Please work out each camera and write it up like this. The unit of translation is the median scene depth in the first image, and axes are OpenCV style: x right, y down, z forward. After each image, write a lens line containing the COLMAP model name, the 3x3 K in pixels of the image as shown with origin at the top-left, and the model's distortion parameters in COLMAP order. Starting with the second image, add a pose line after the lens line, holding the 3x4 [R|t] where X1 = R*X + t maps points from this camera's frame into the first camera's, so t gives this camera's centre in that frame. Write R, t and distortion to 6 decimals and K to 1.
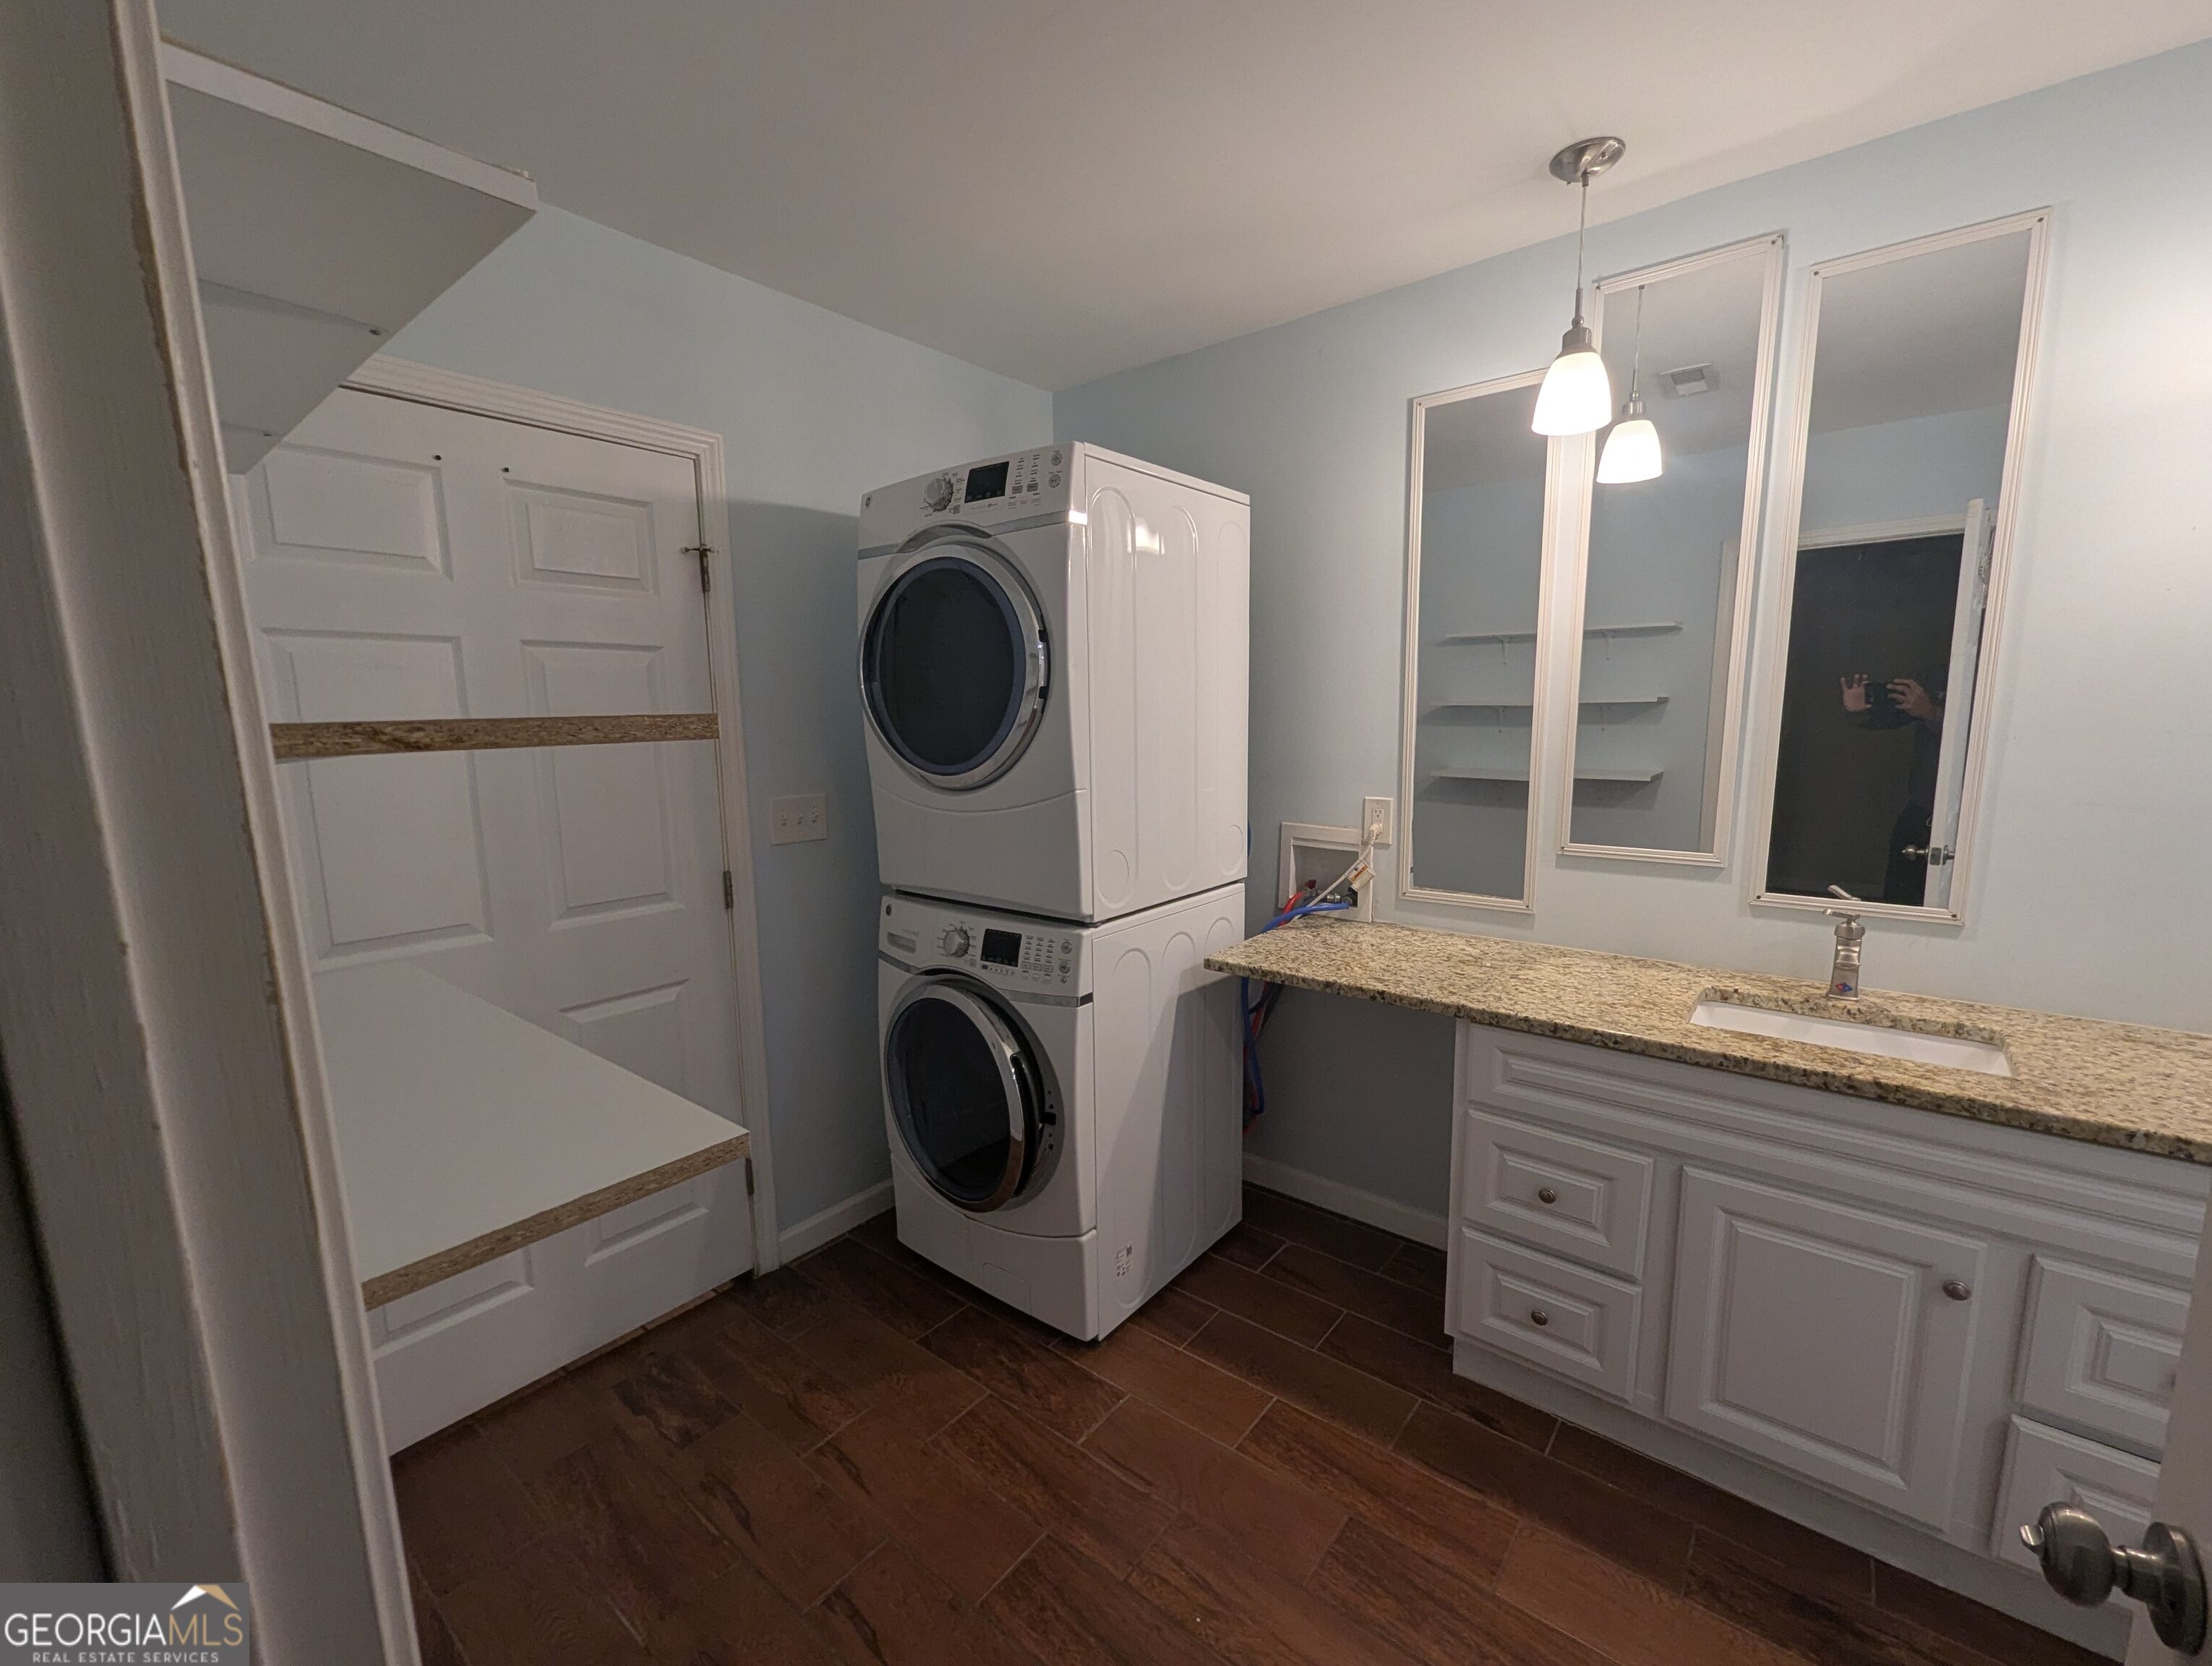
lens RADIAL K [[919.8, 0, 1106.0], [0, 919.8, 844.7], [0, 0, 1]] dist [0.004396, -0.002360]
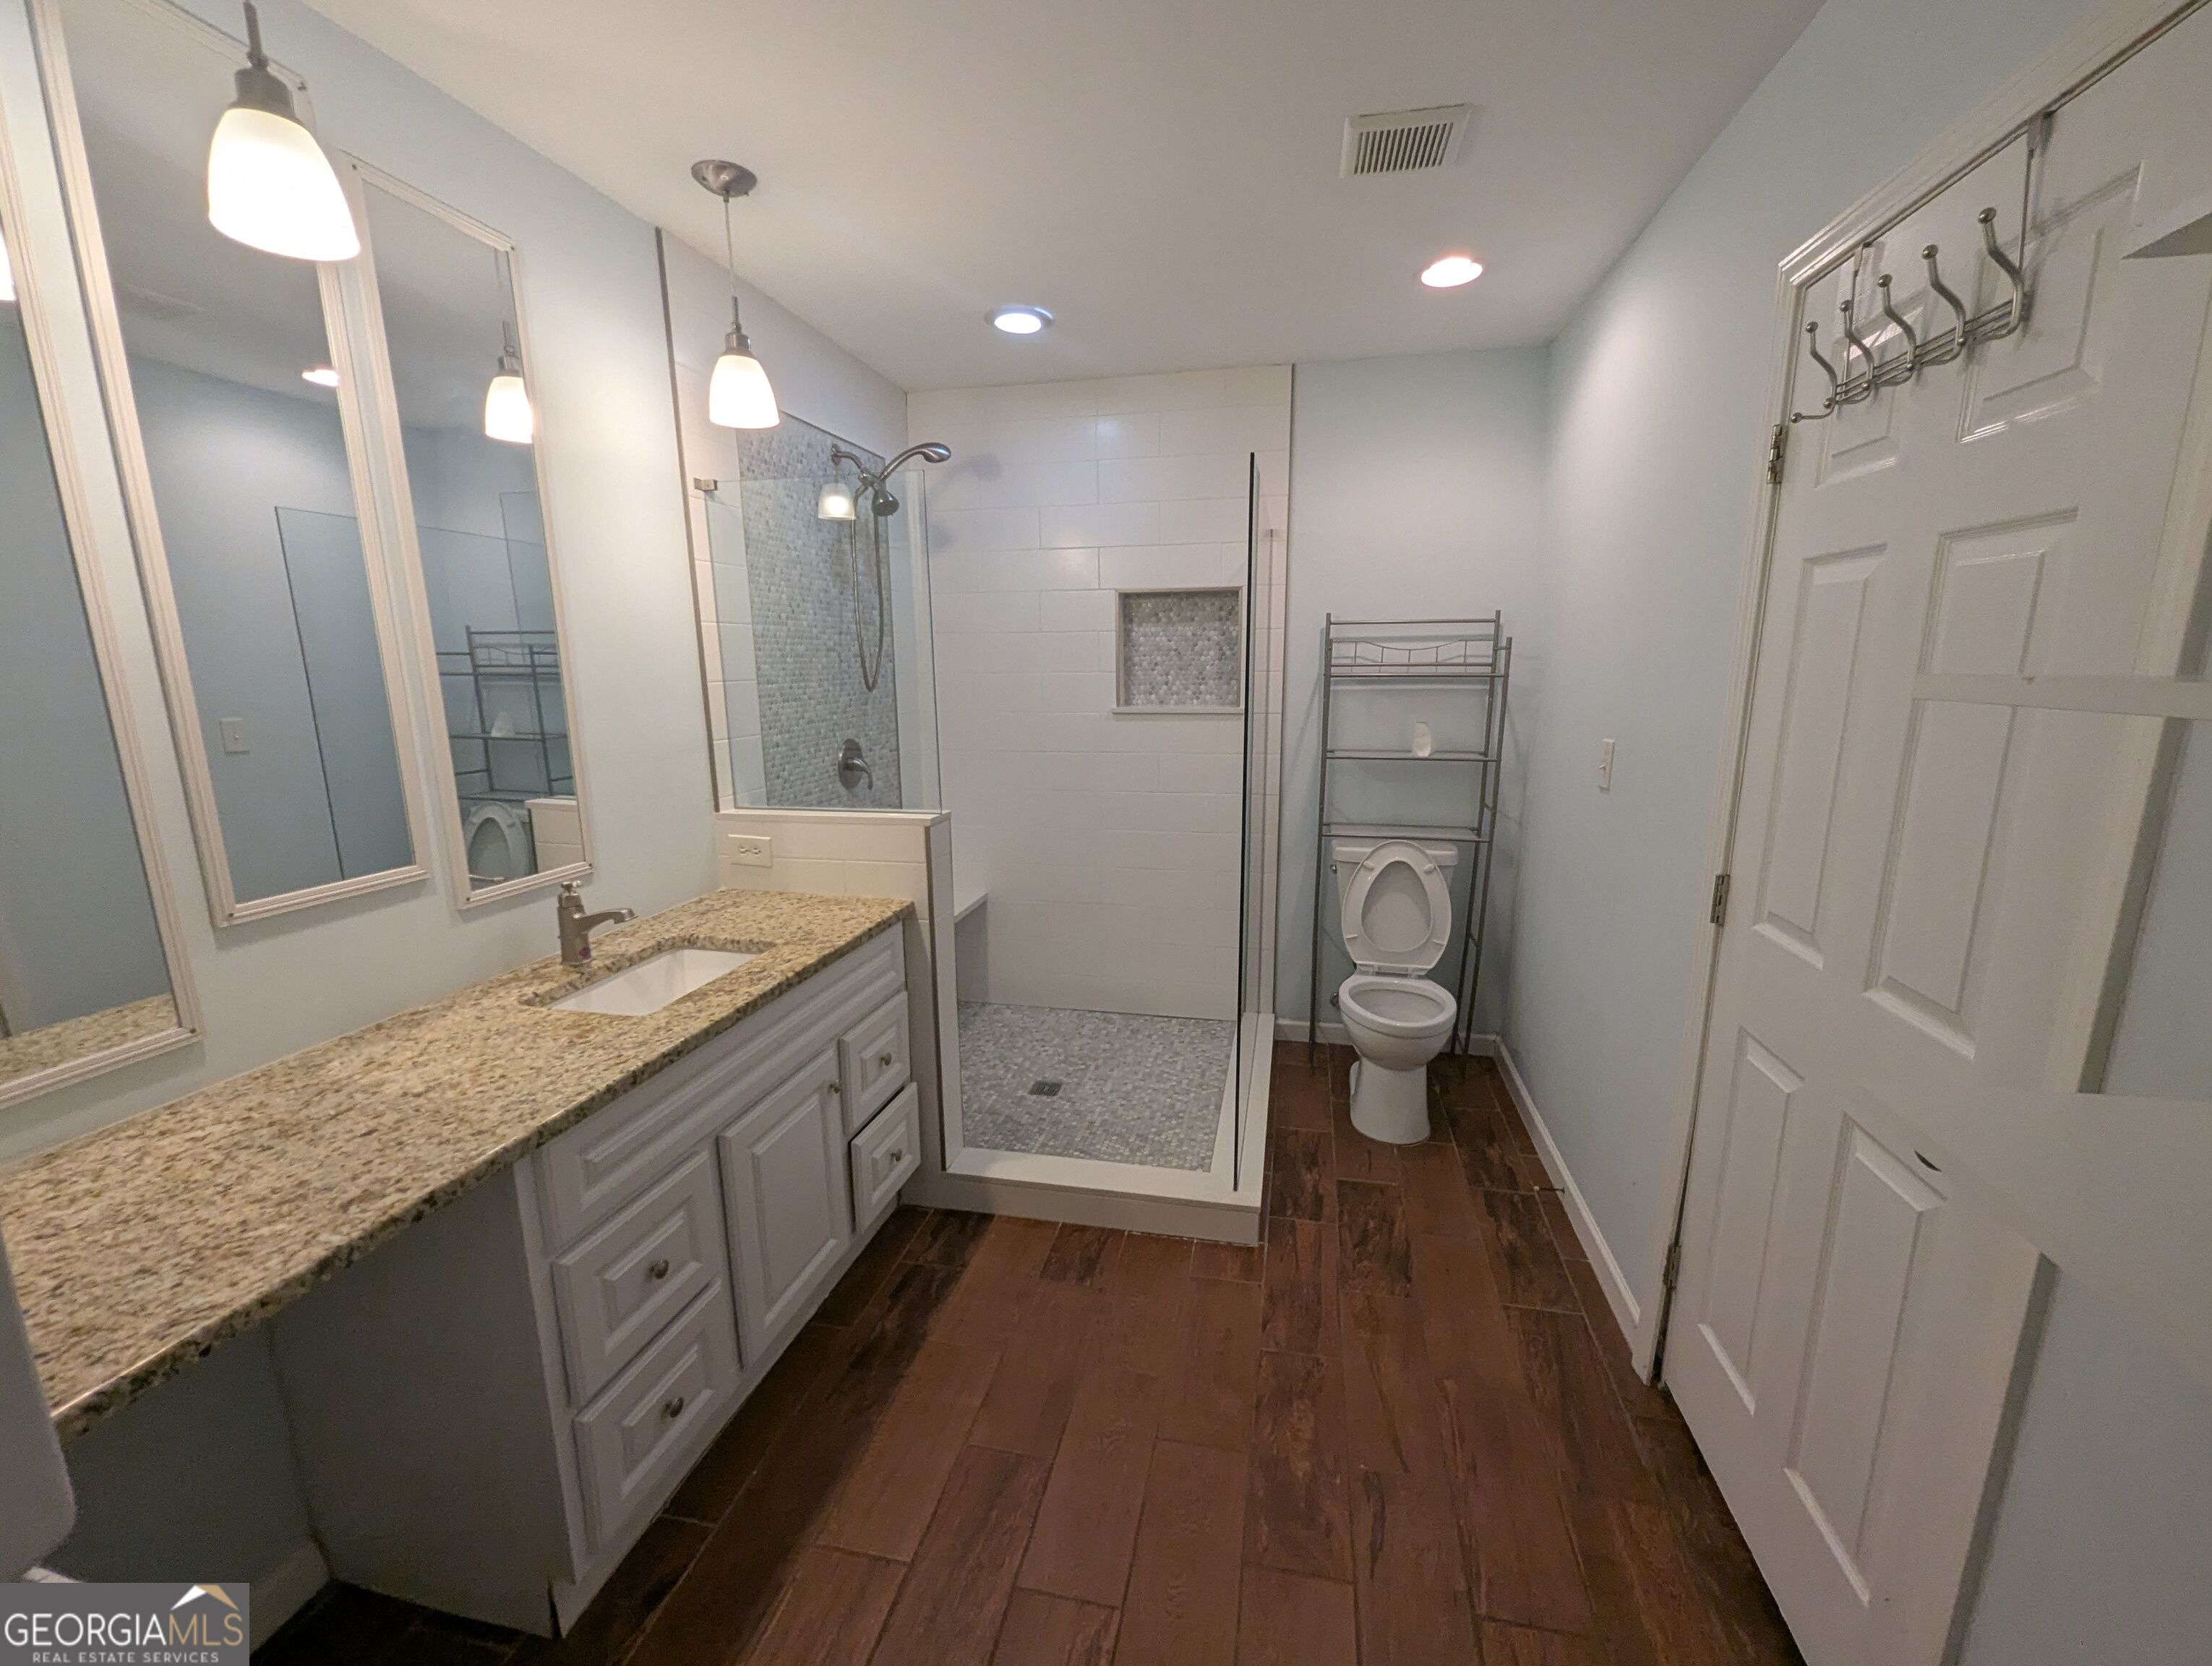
lens RADIAL K [[919.8, 0, 1108.0], [0, 919.8, 848.7], [0, 0, 1]] dist [0.004396, -0.002360]
pose [[-0.452334, -0.158092, 0.877725, -0.358097], [0.140756, 0.959175, 0.245300, -0.126268], [-0.880671, 0.234502, -0.411615, 0.850216]]
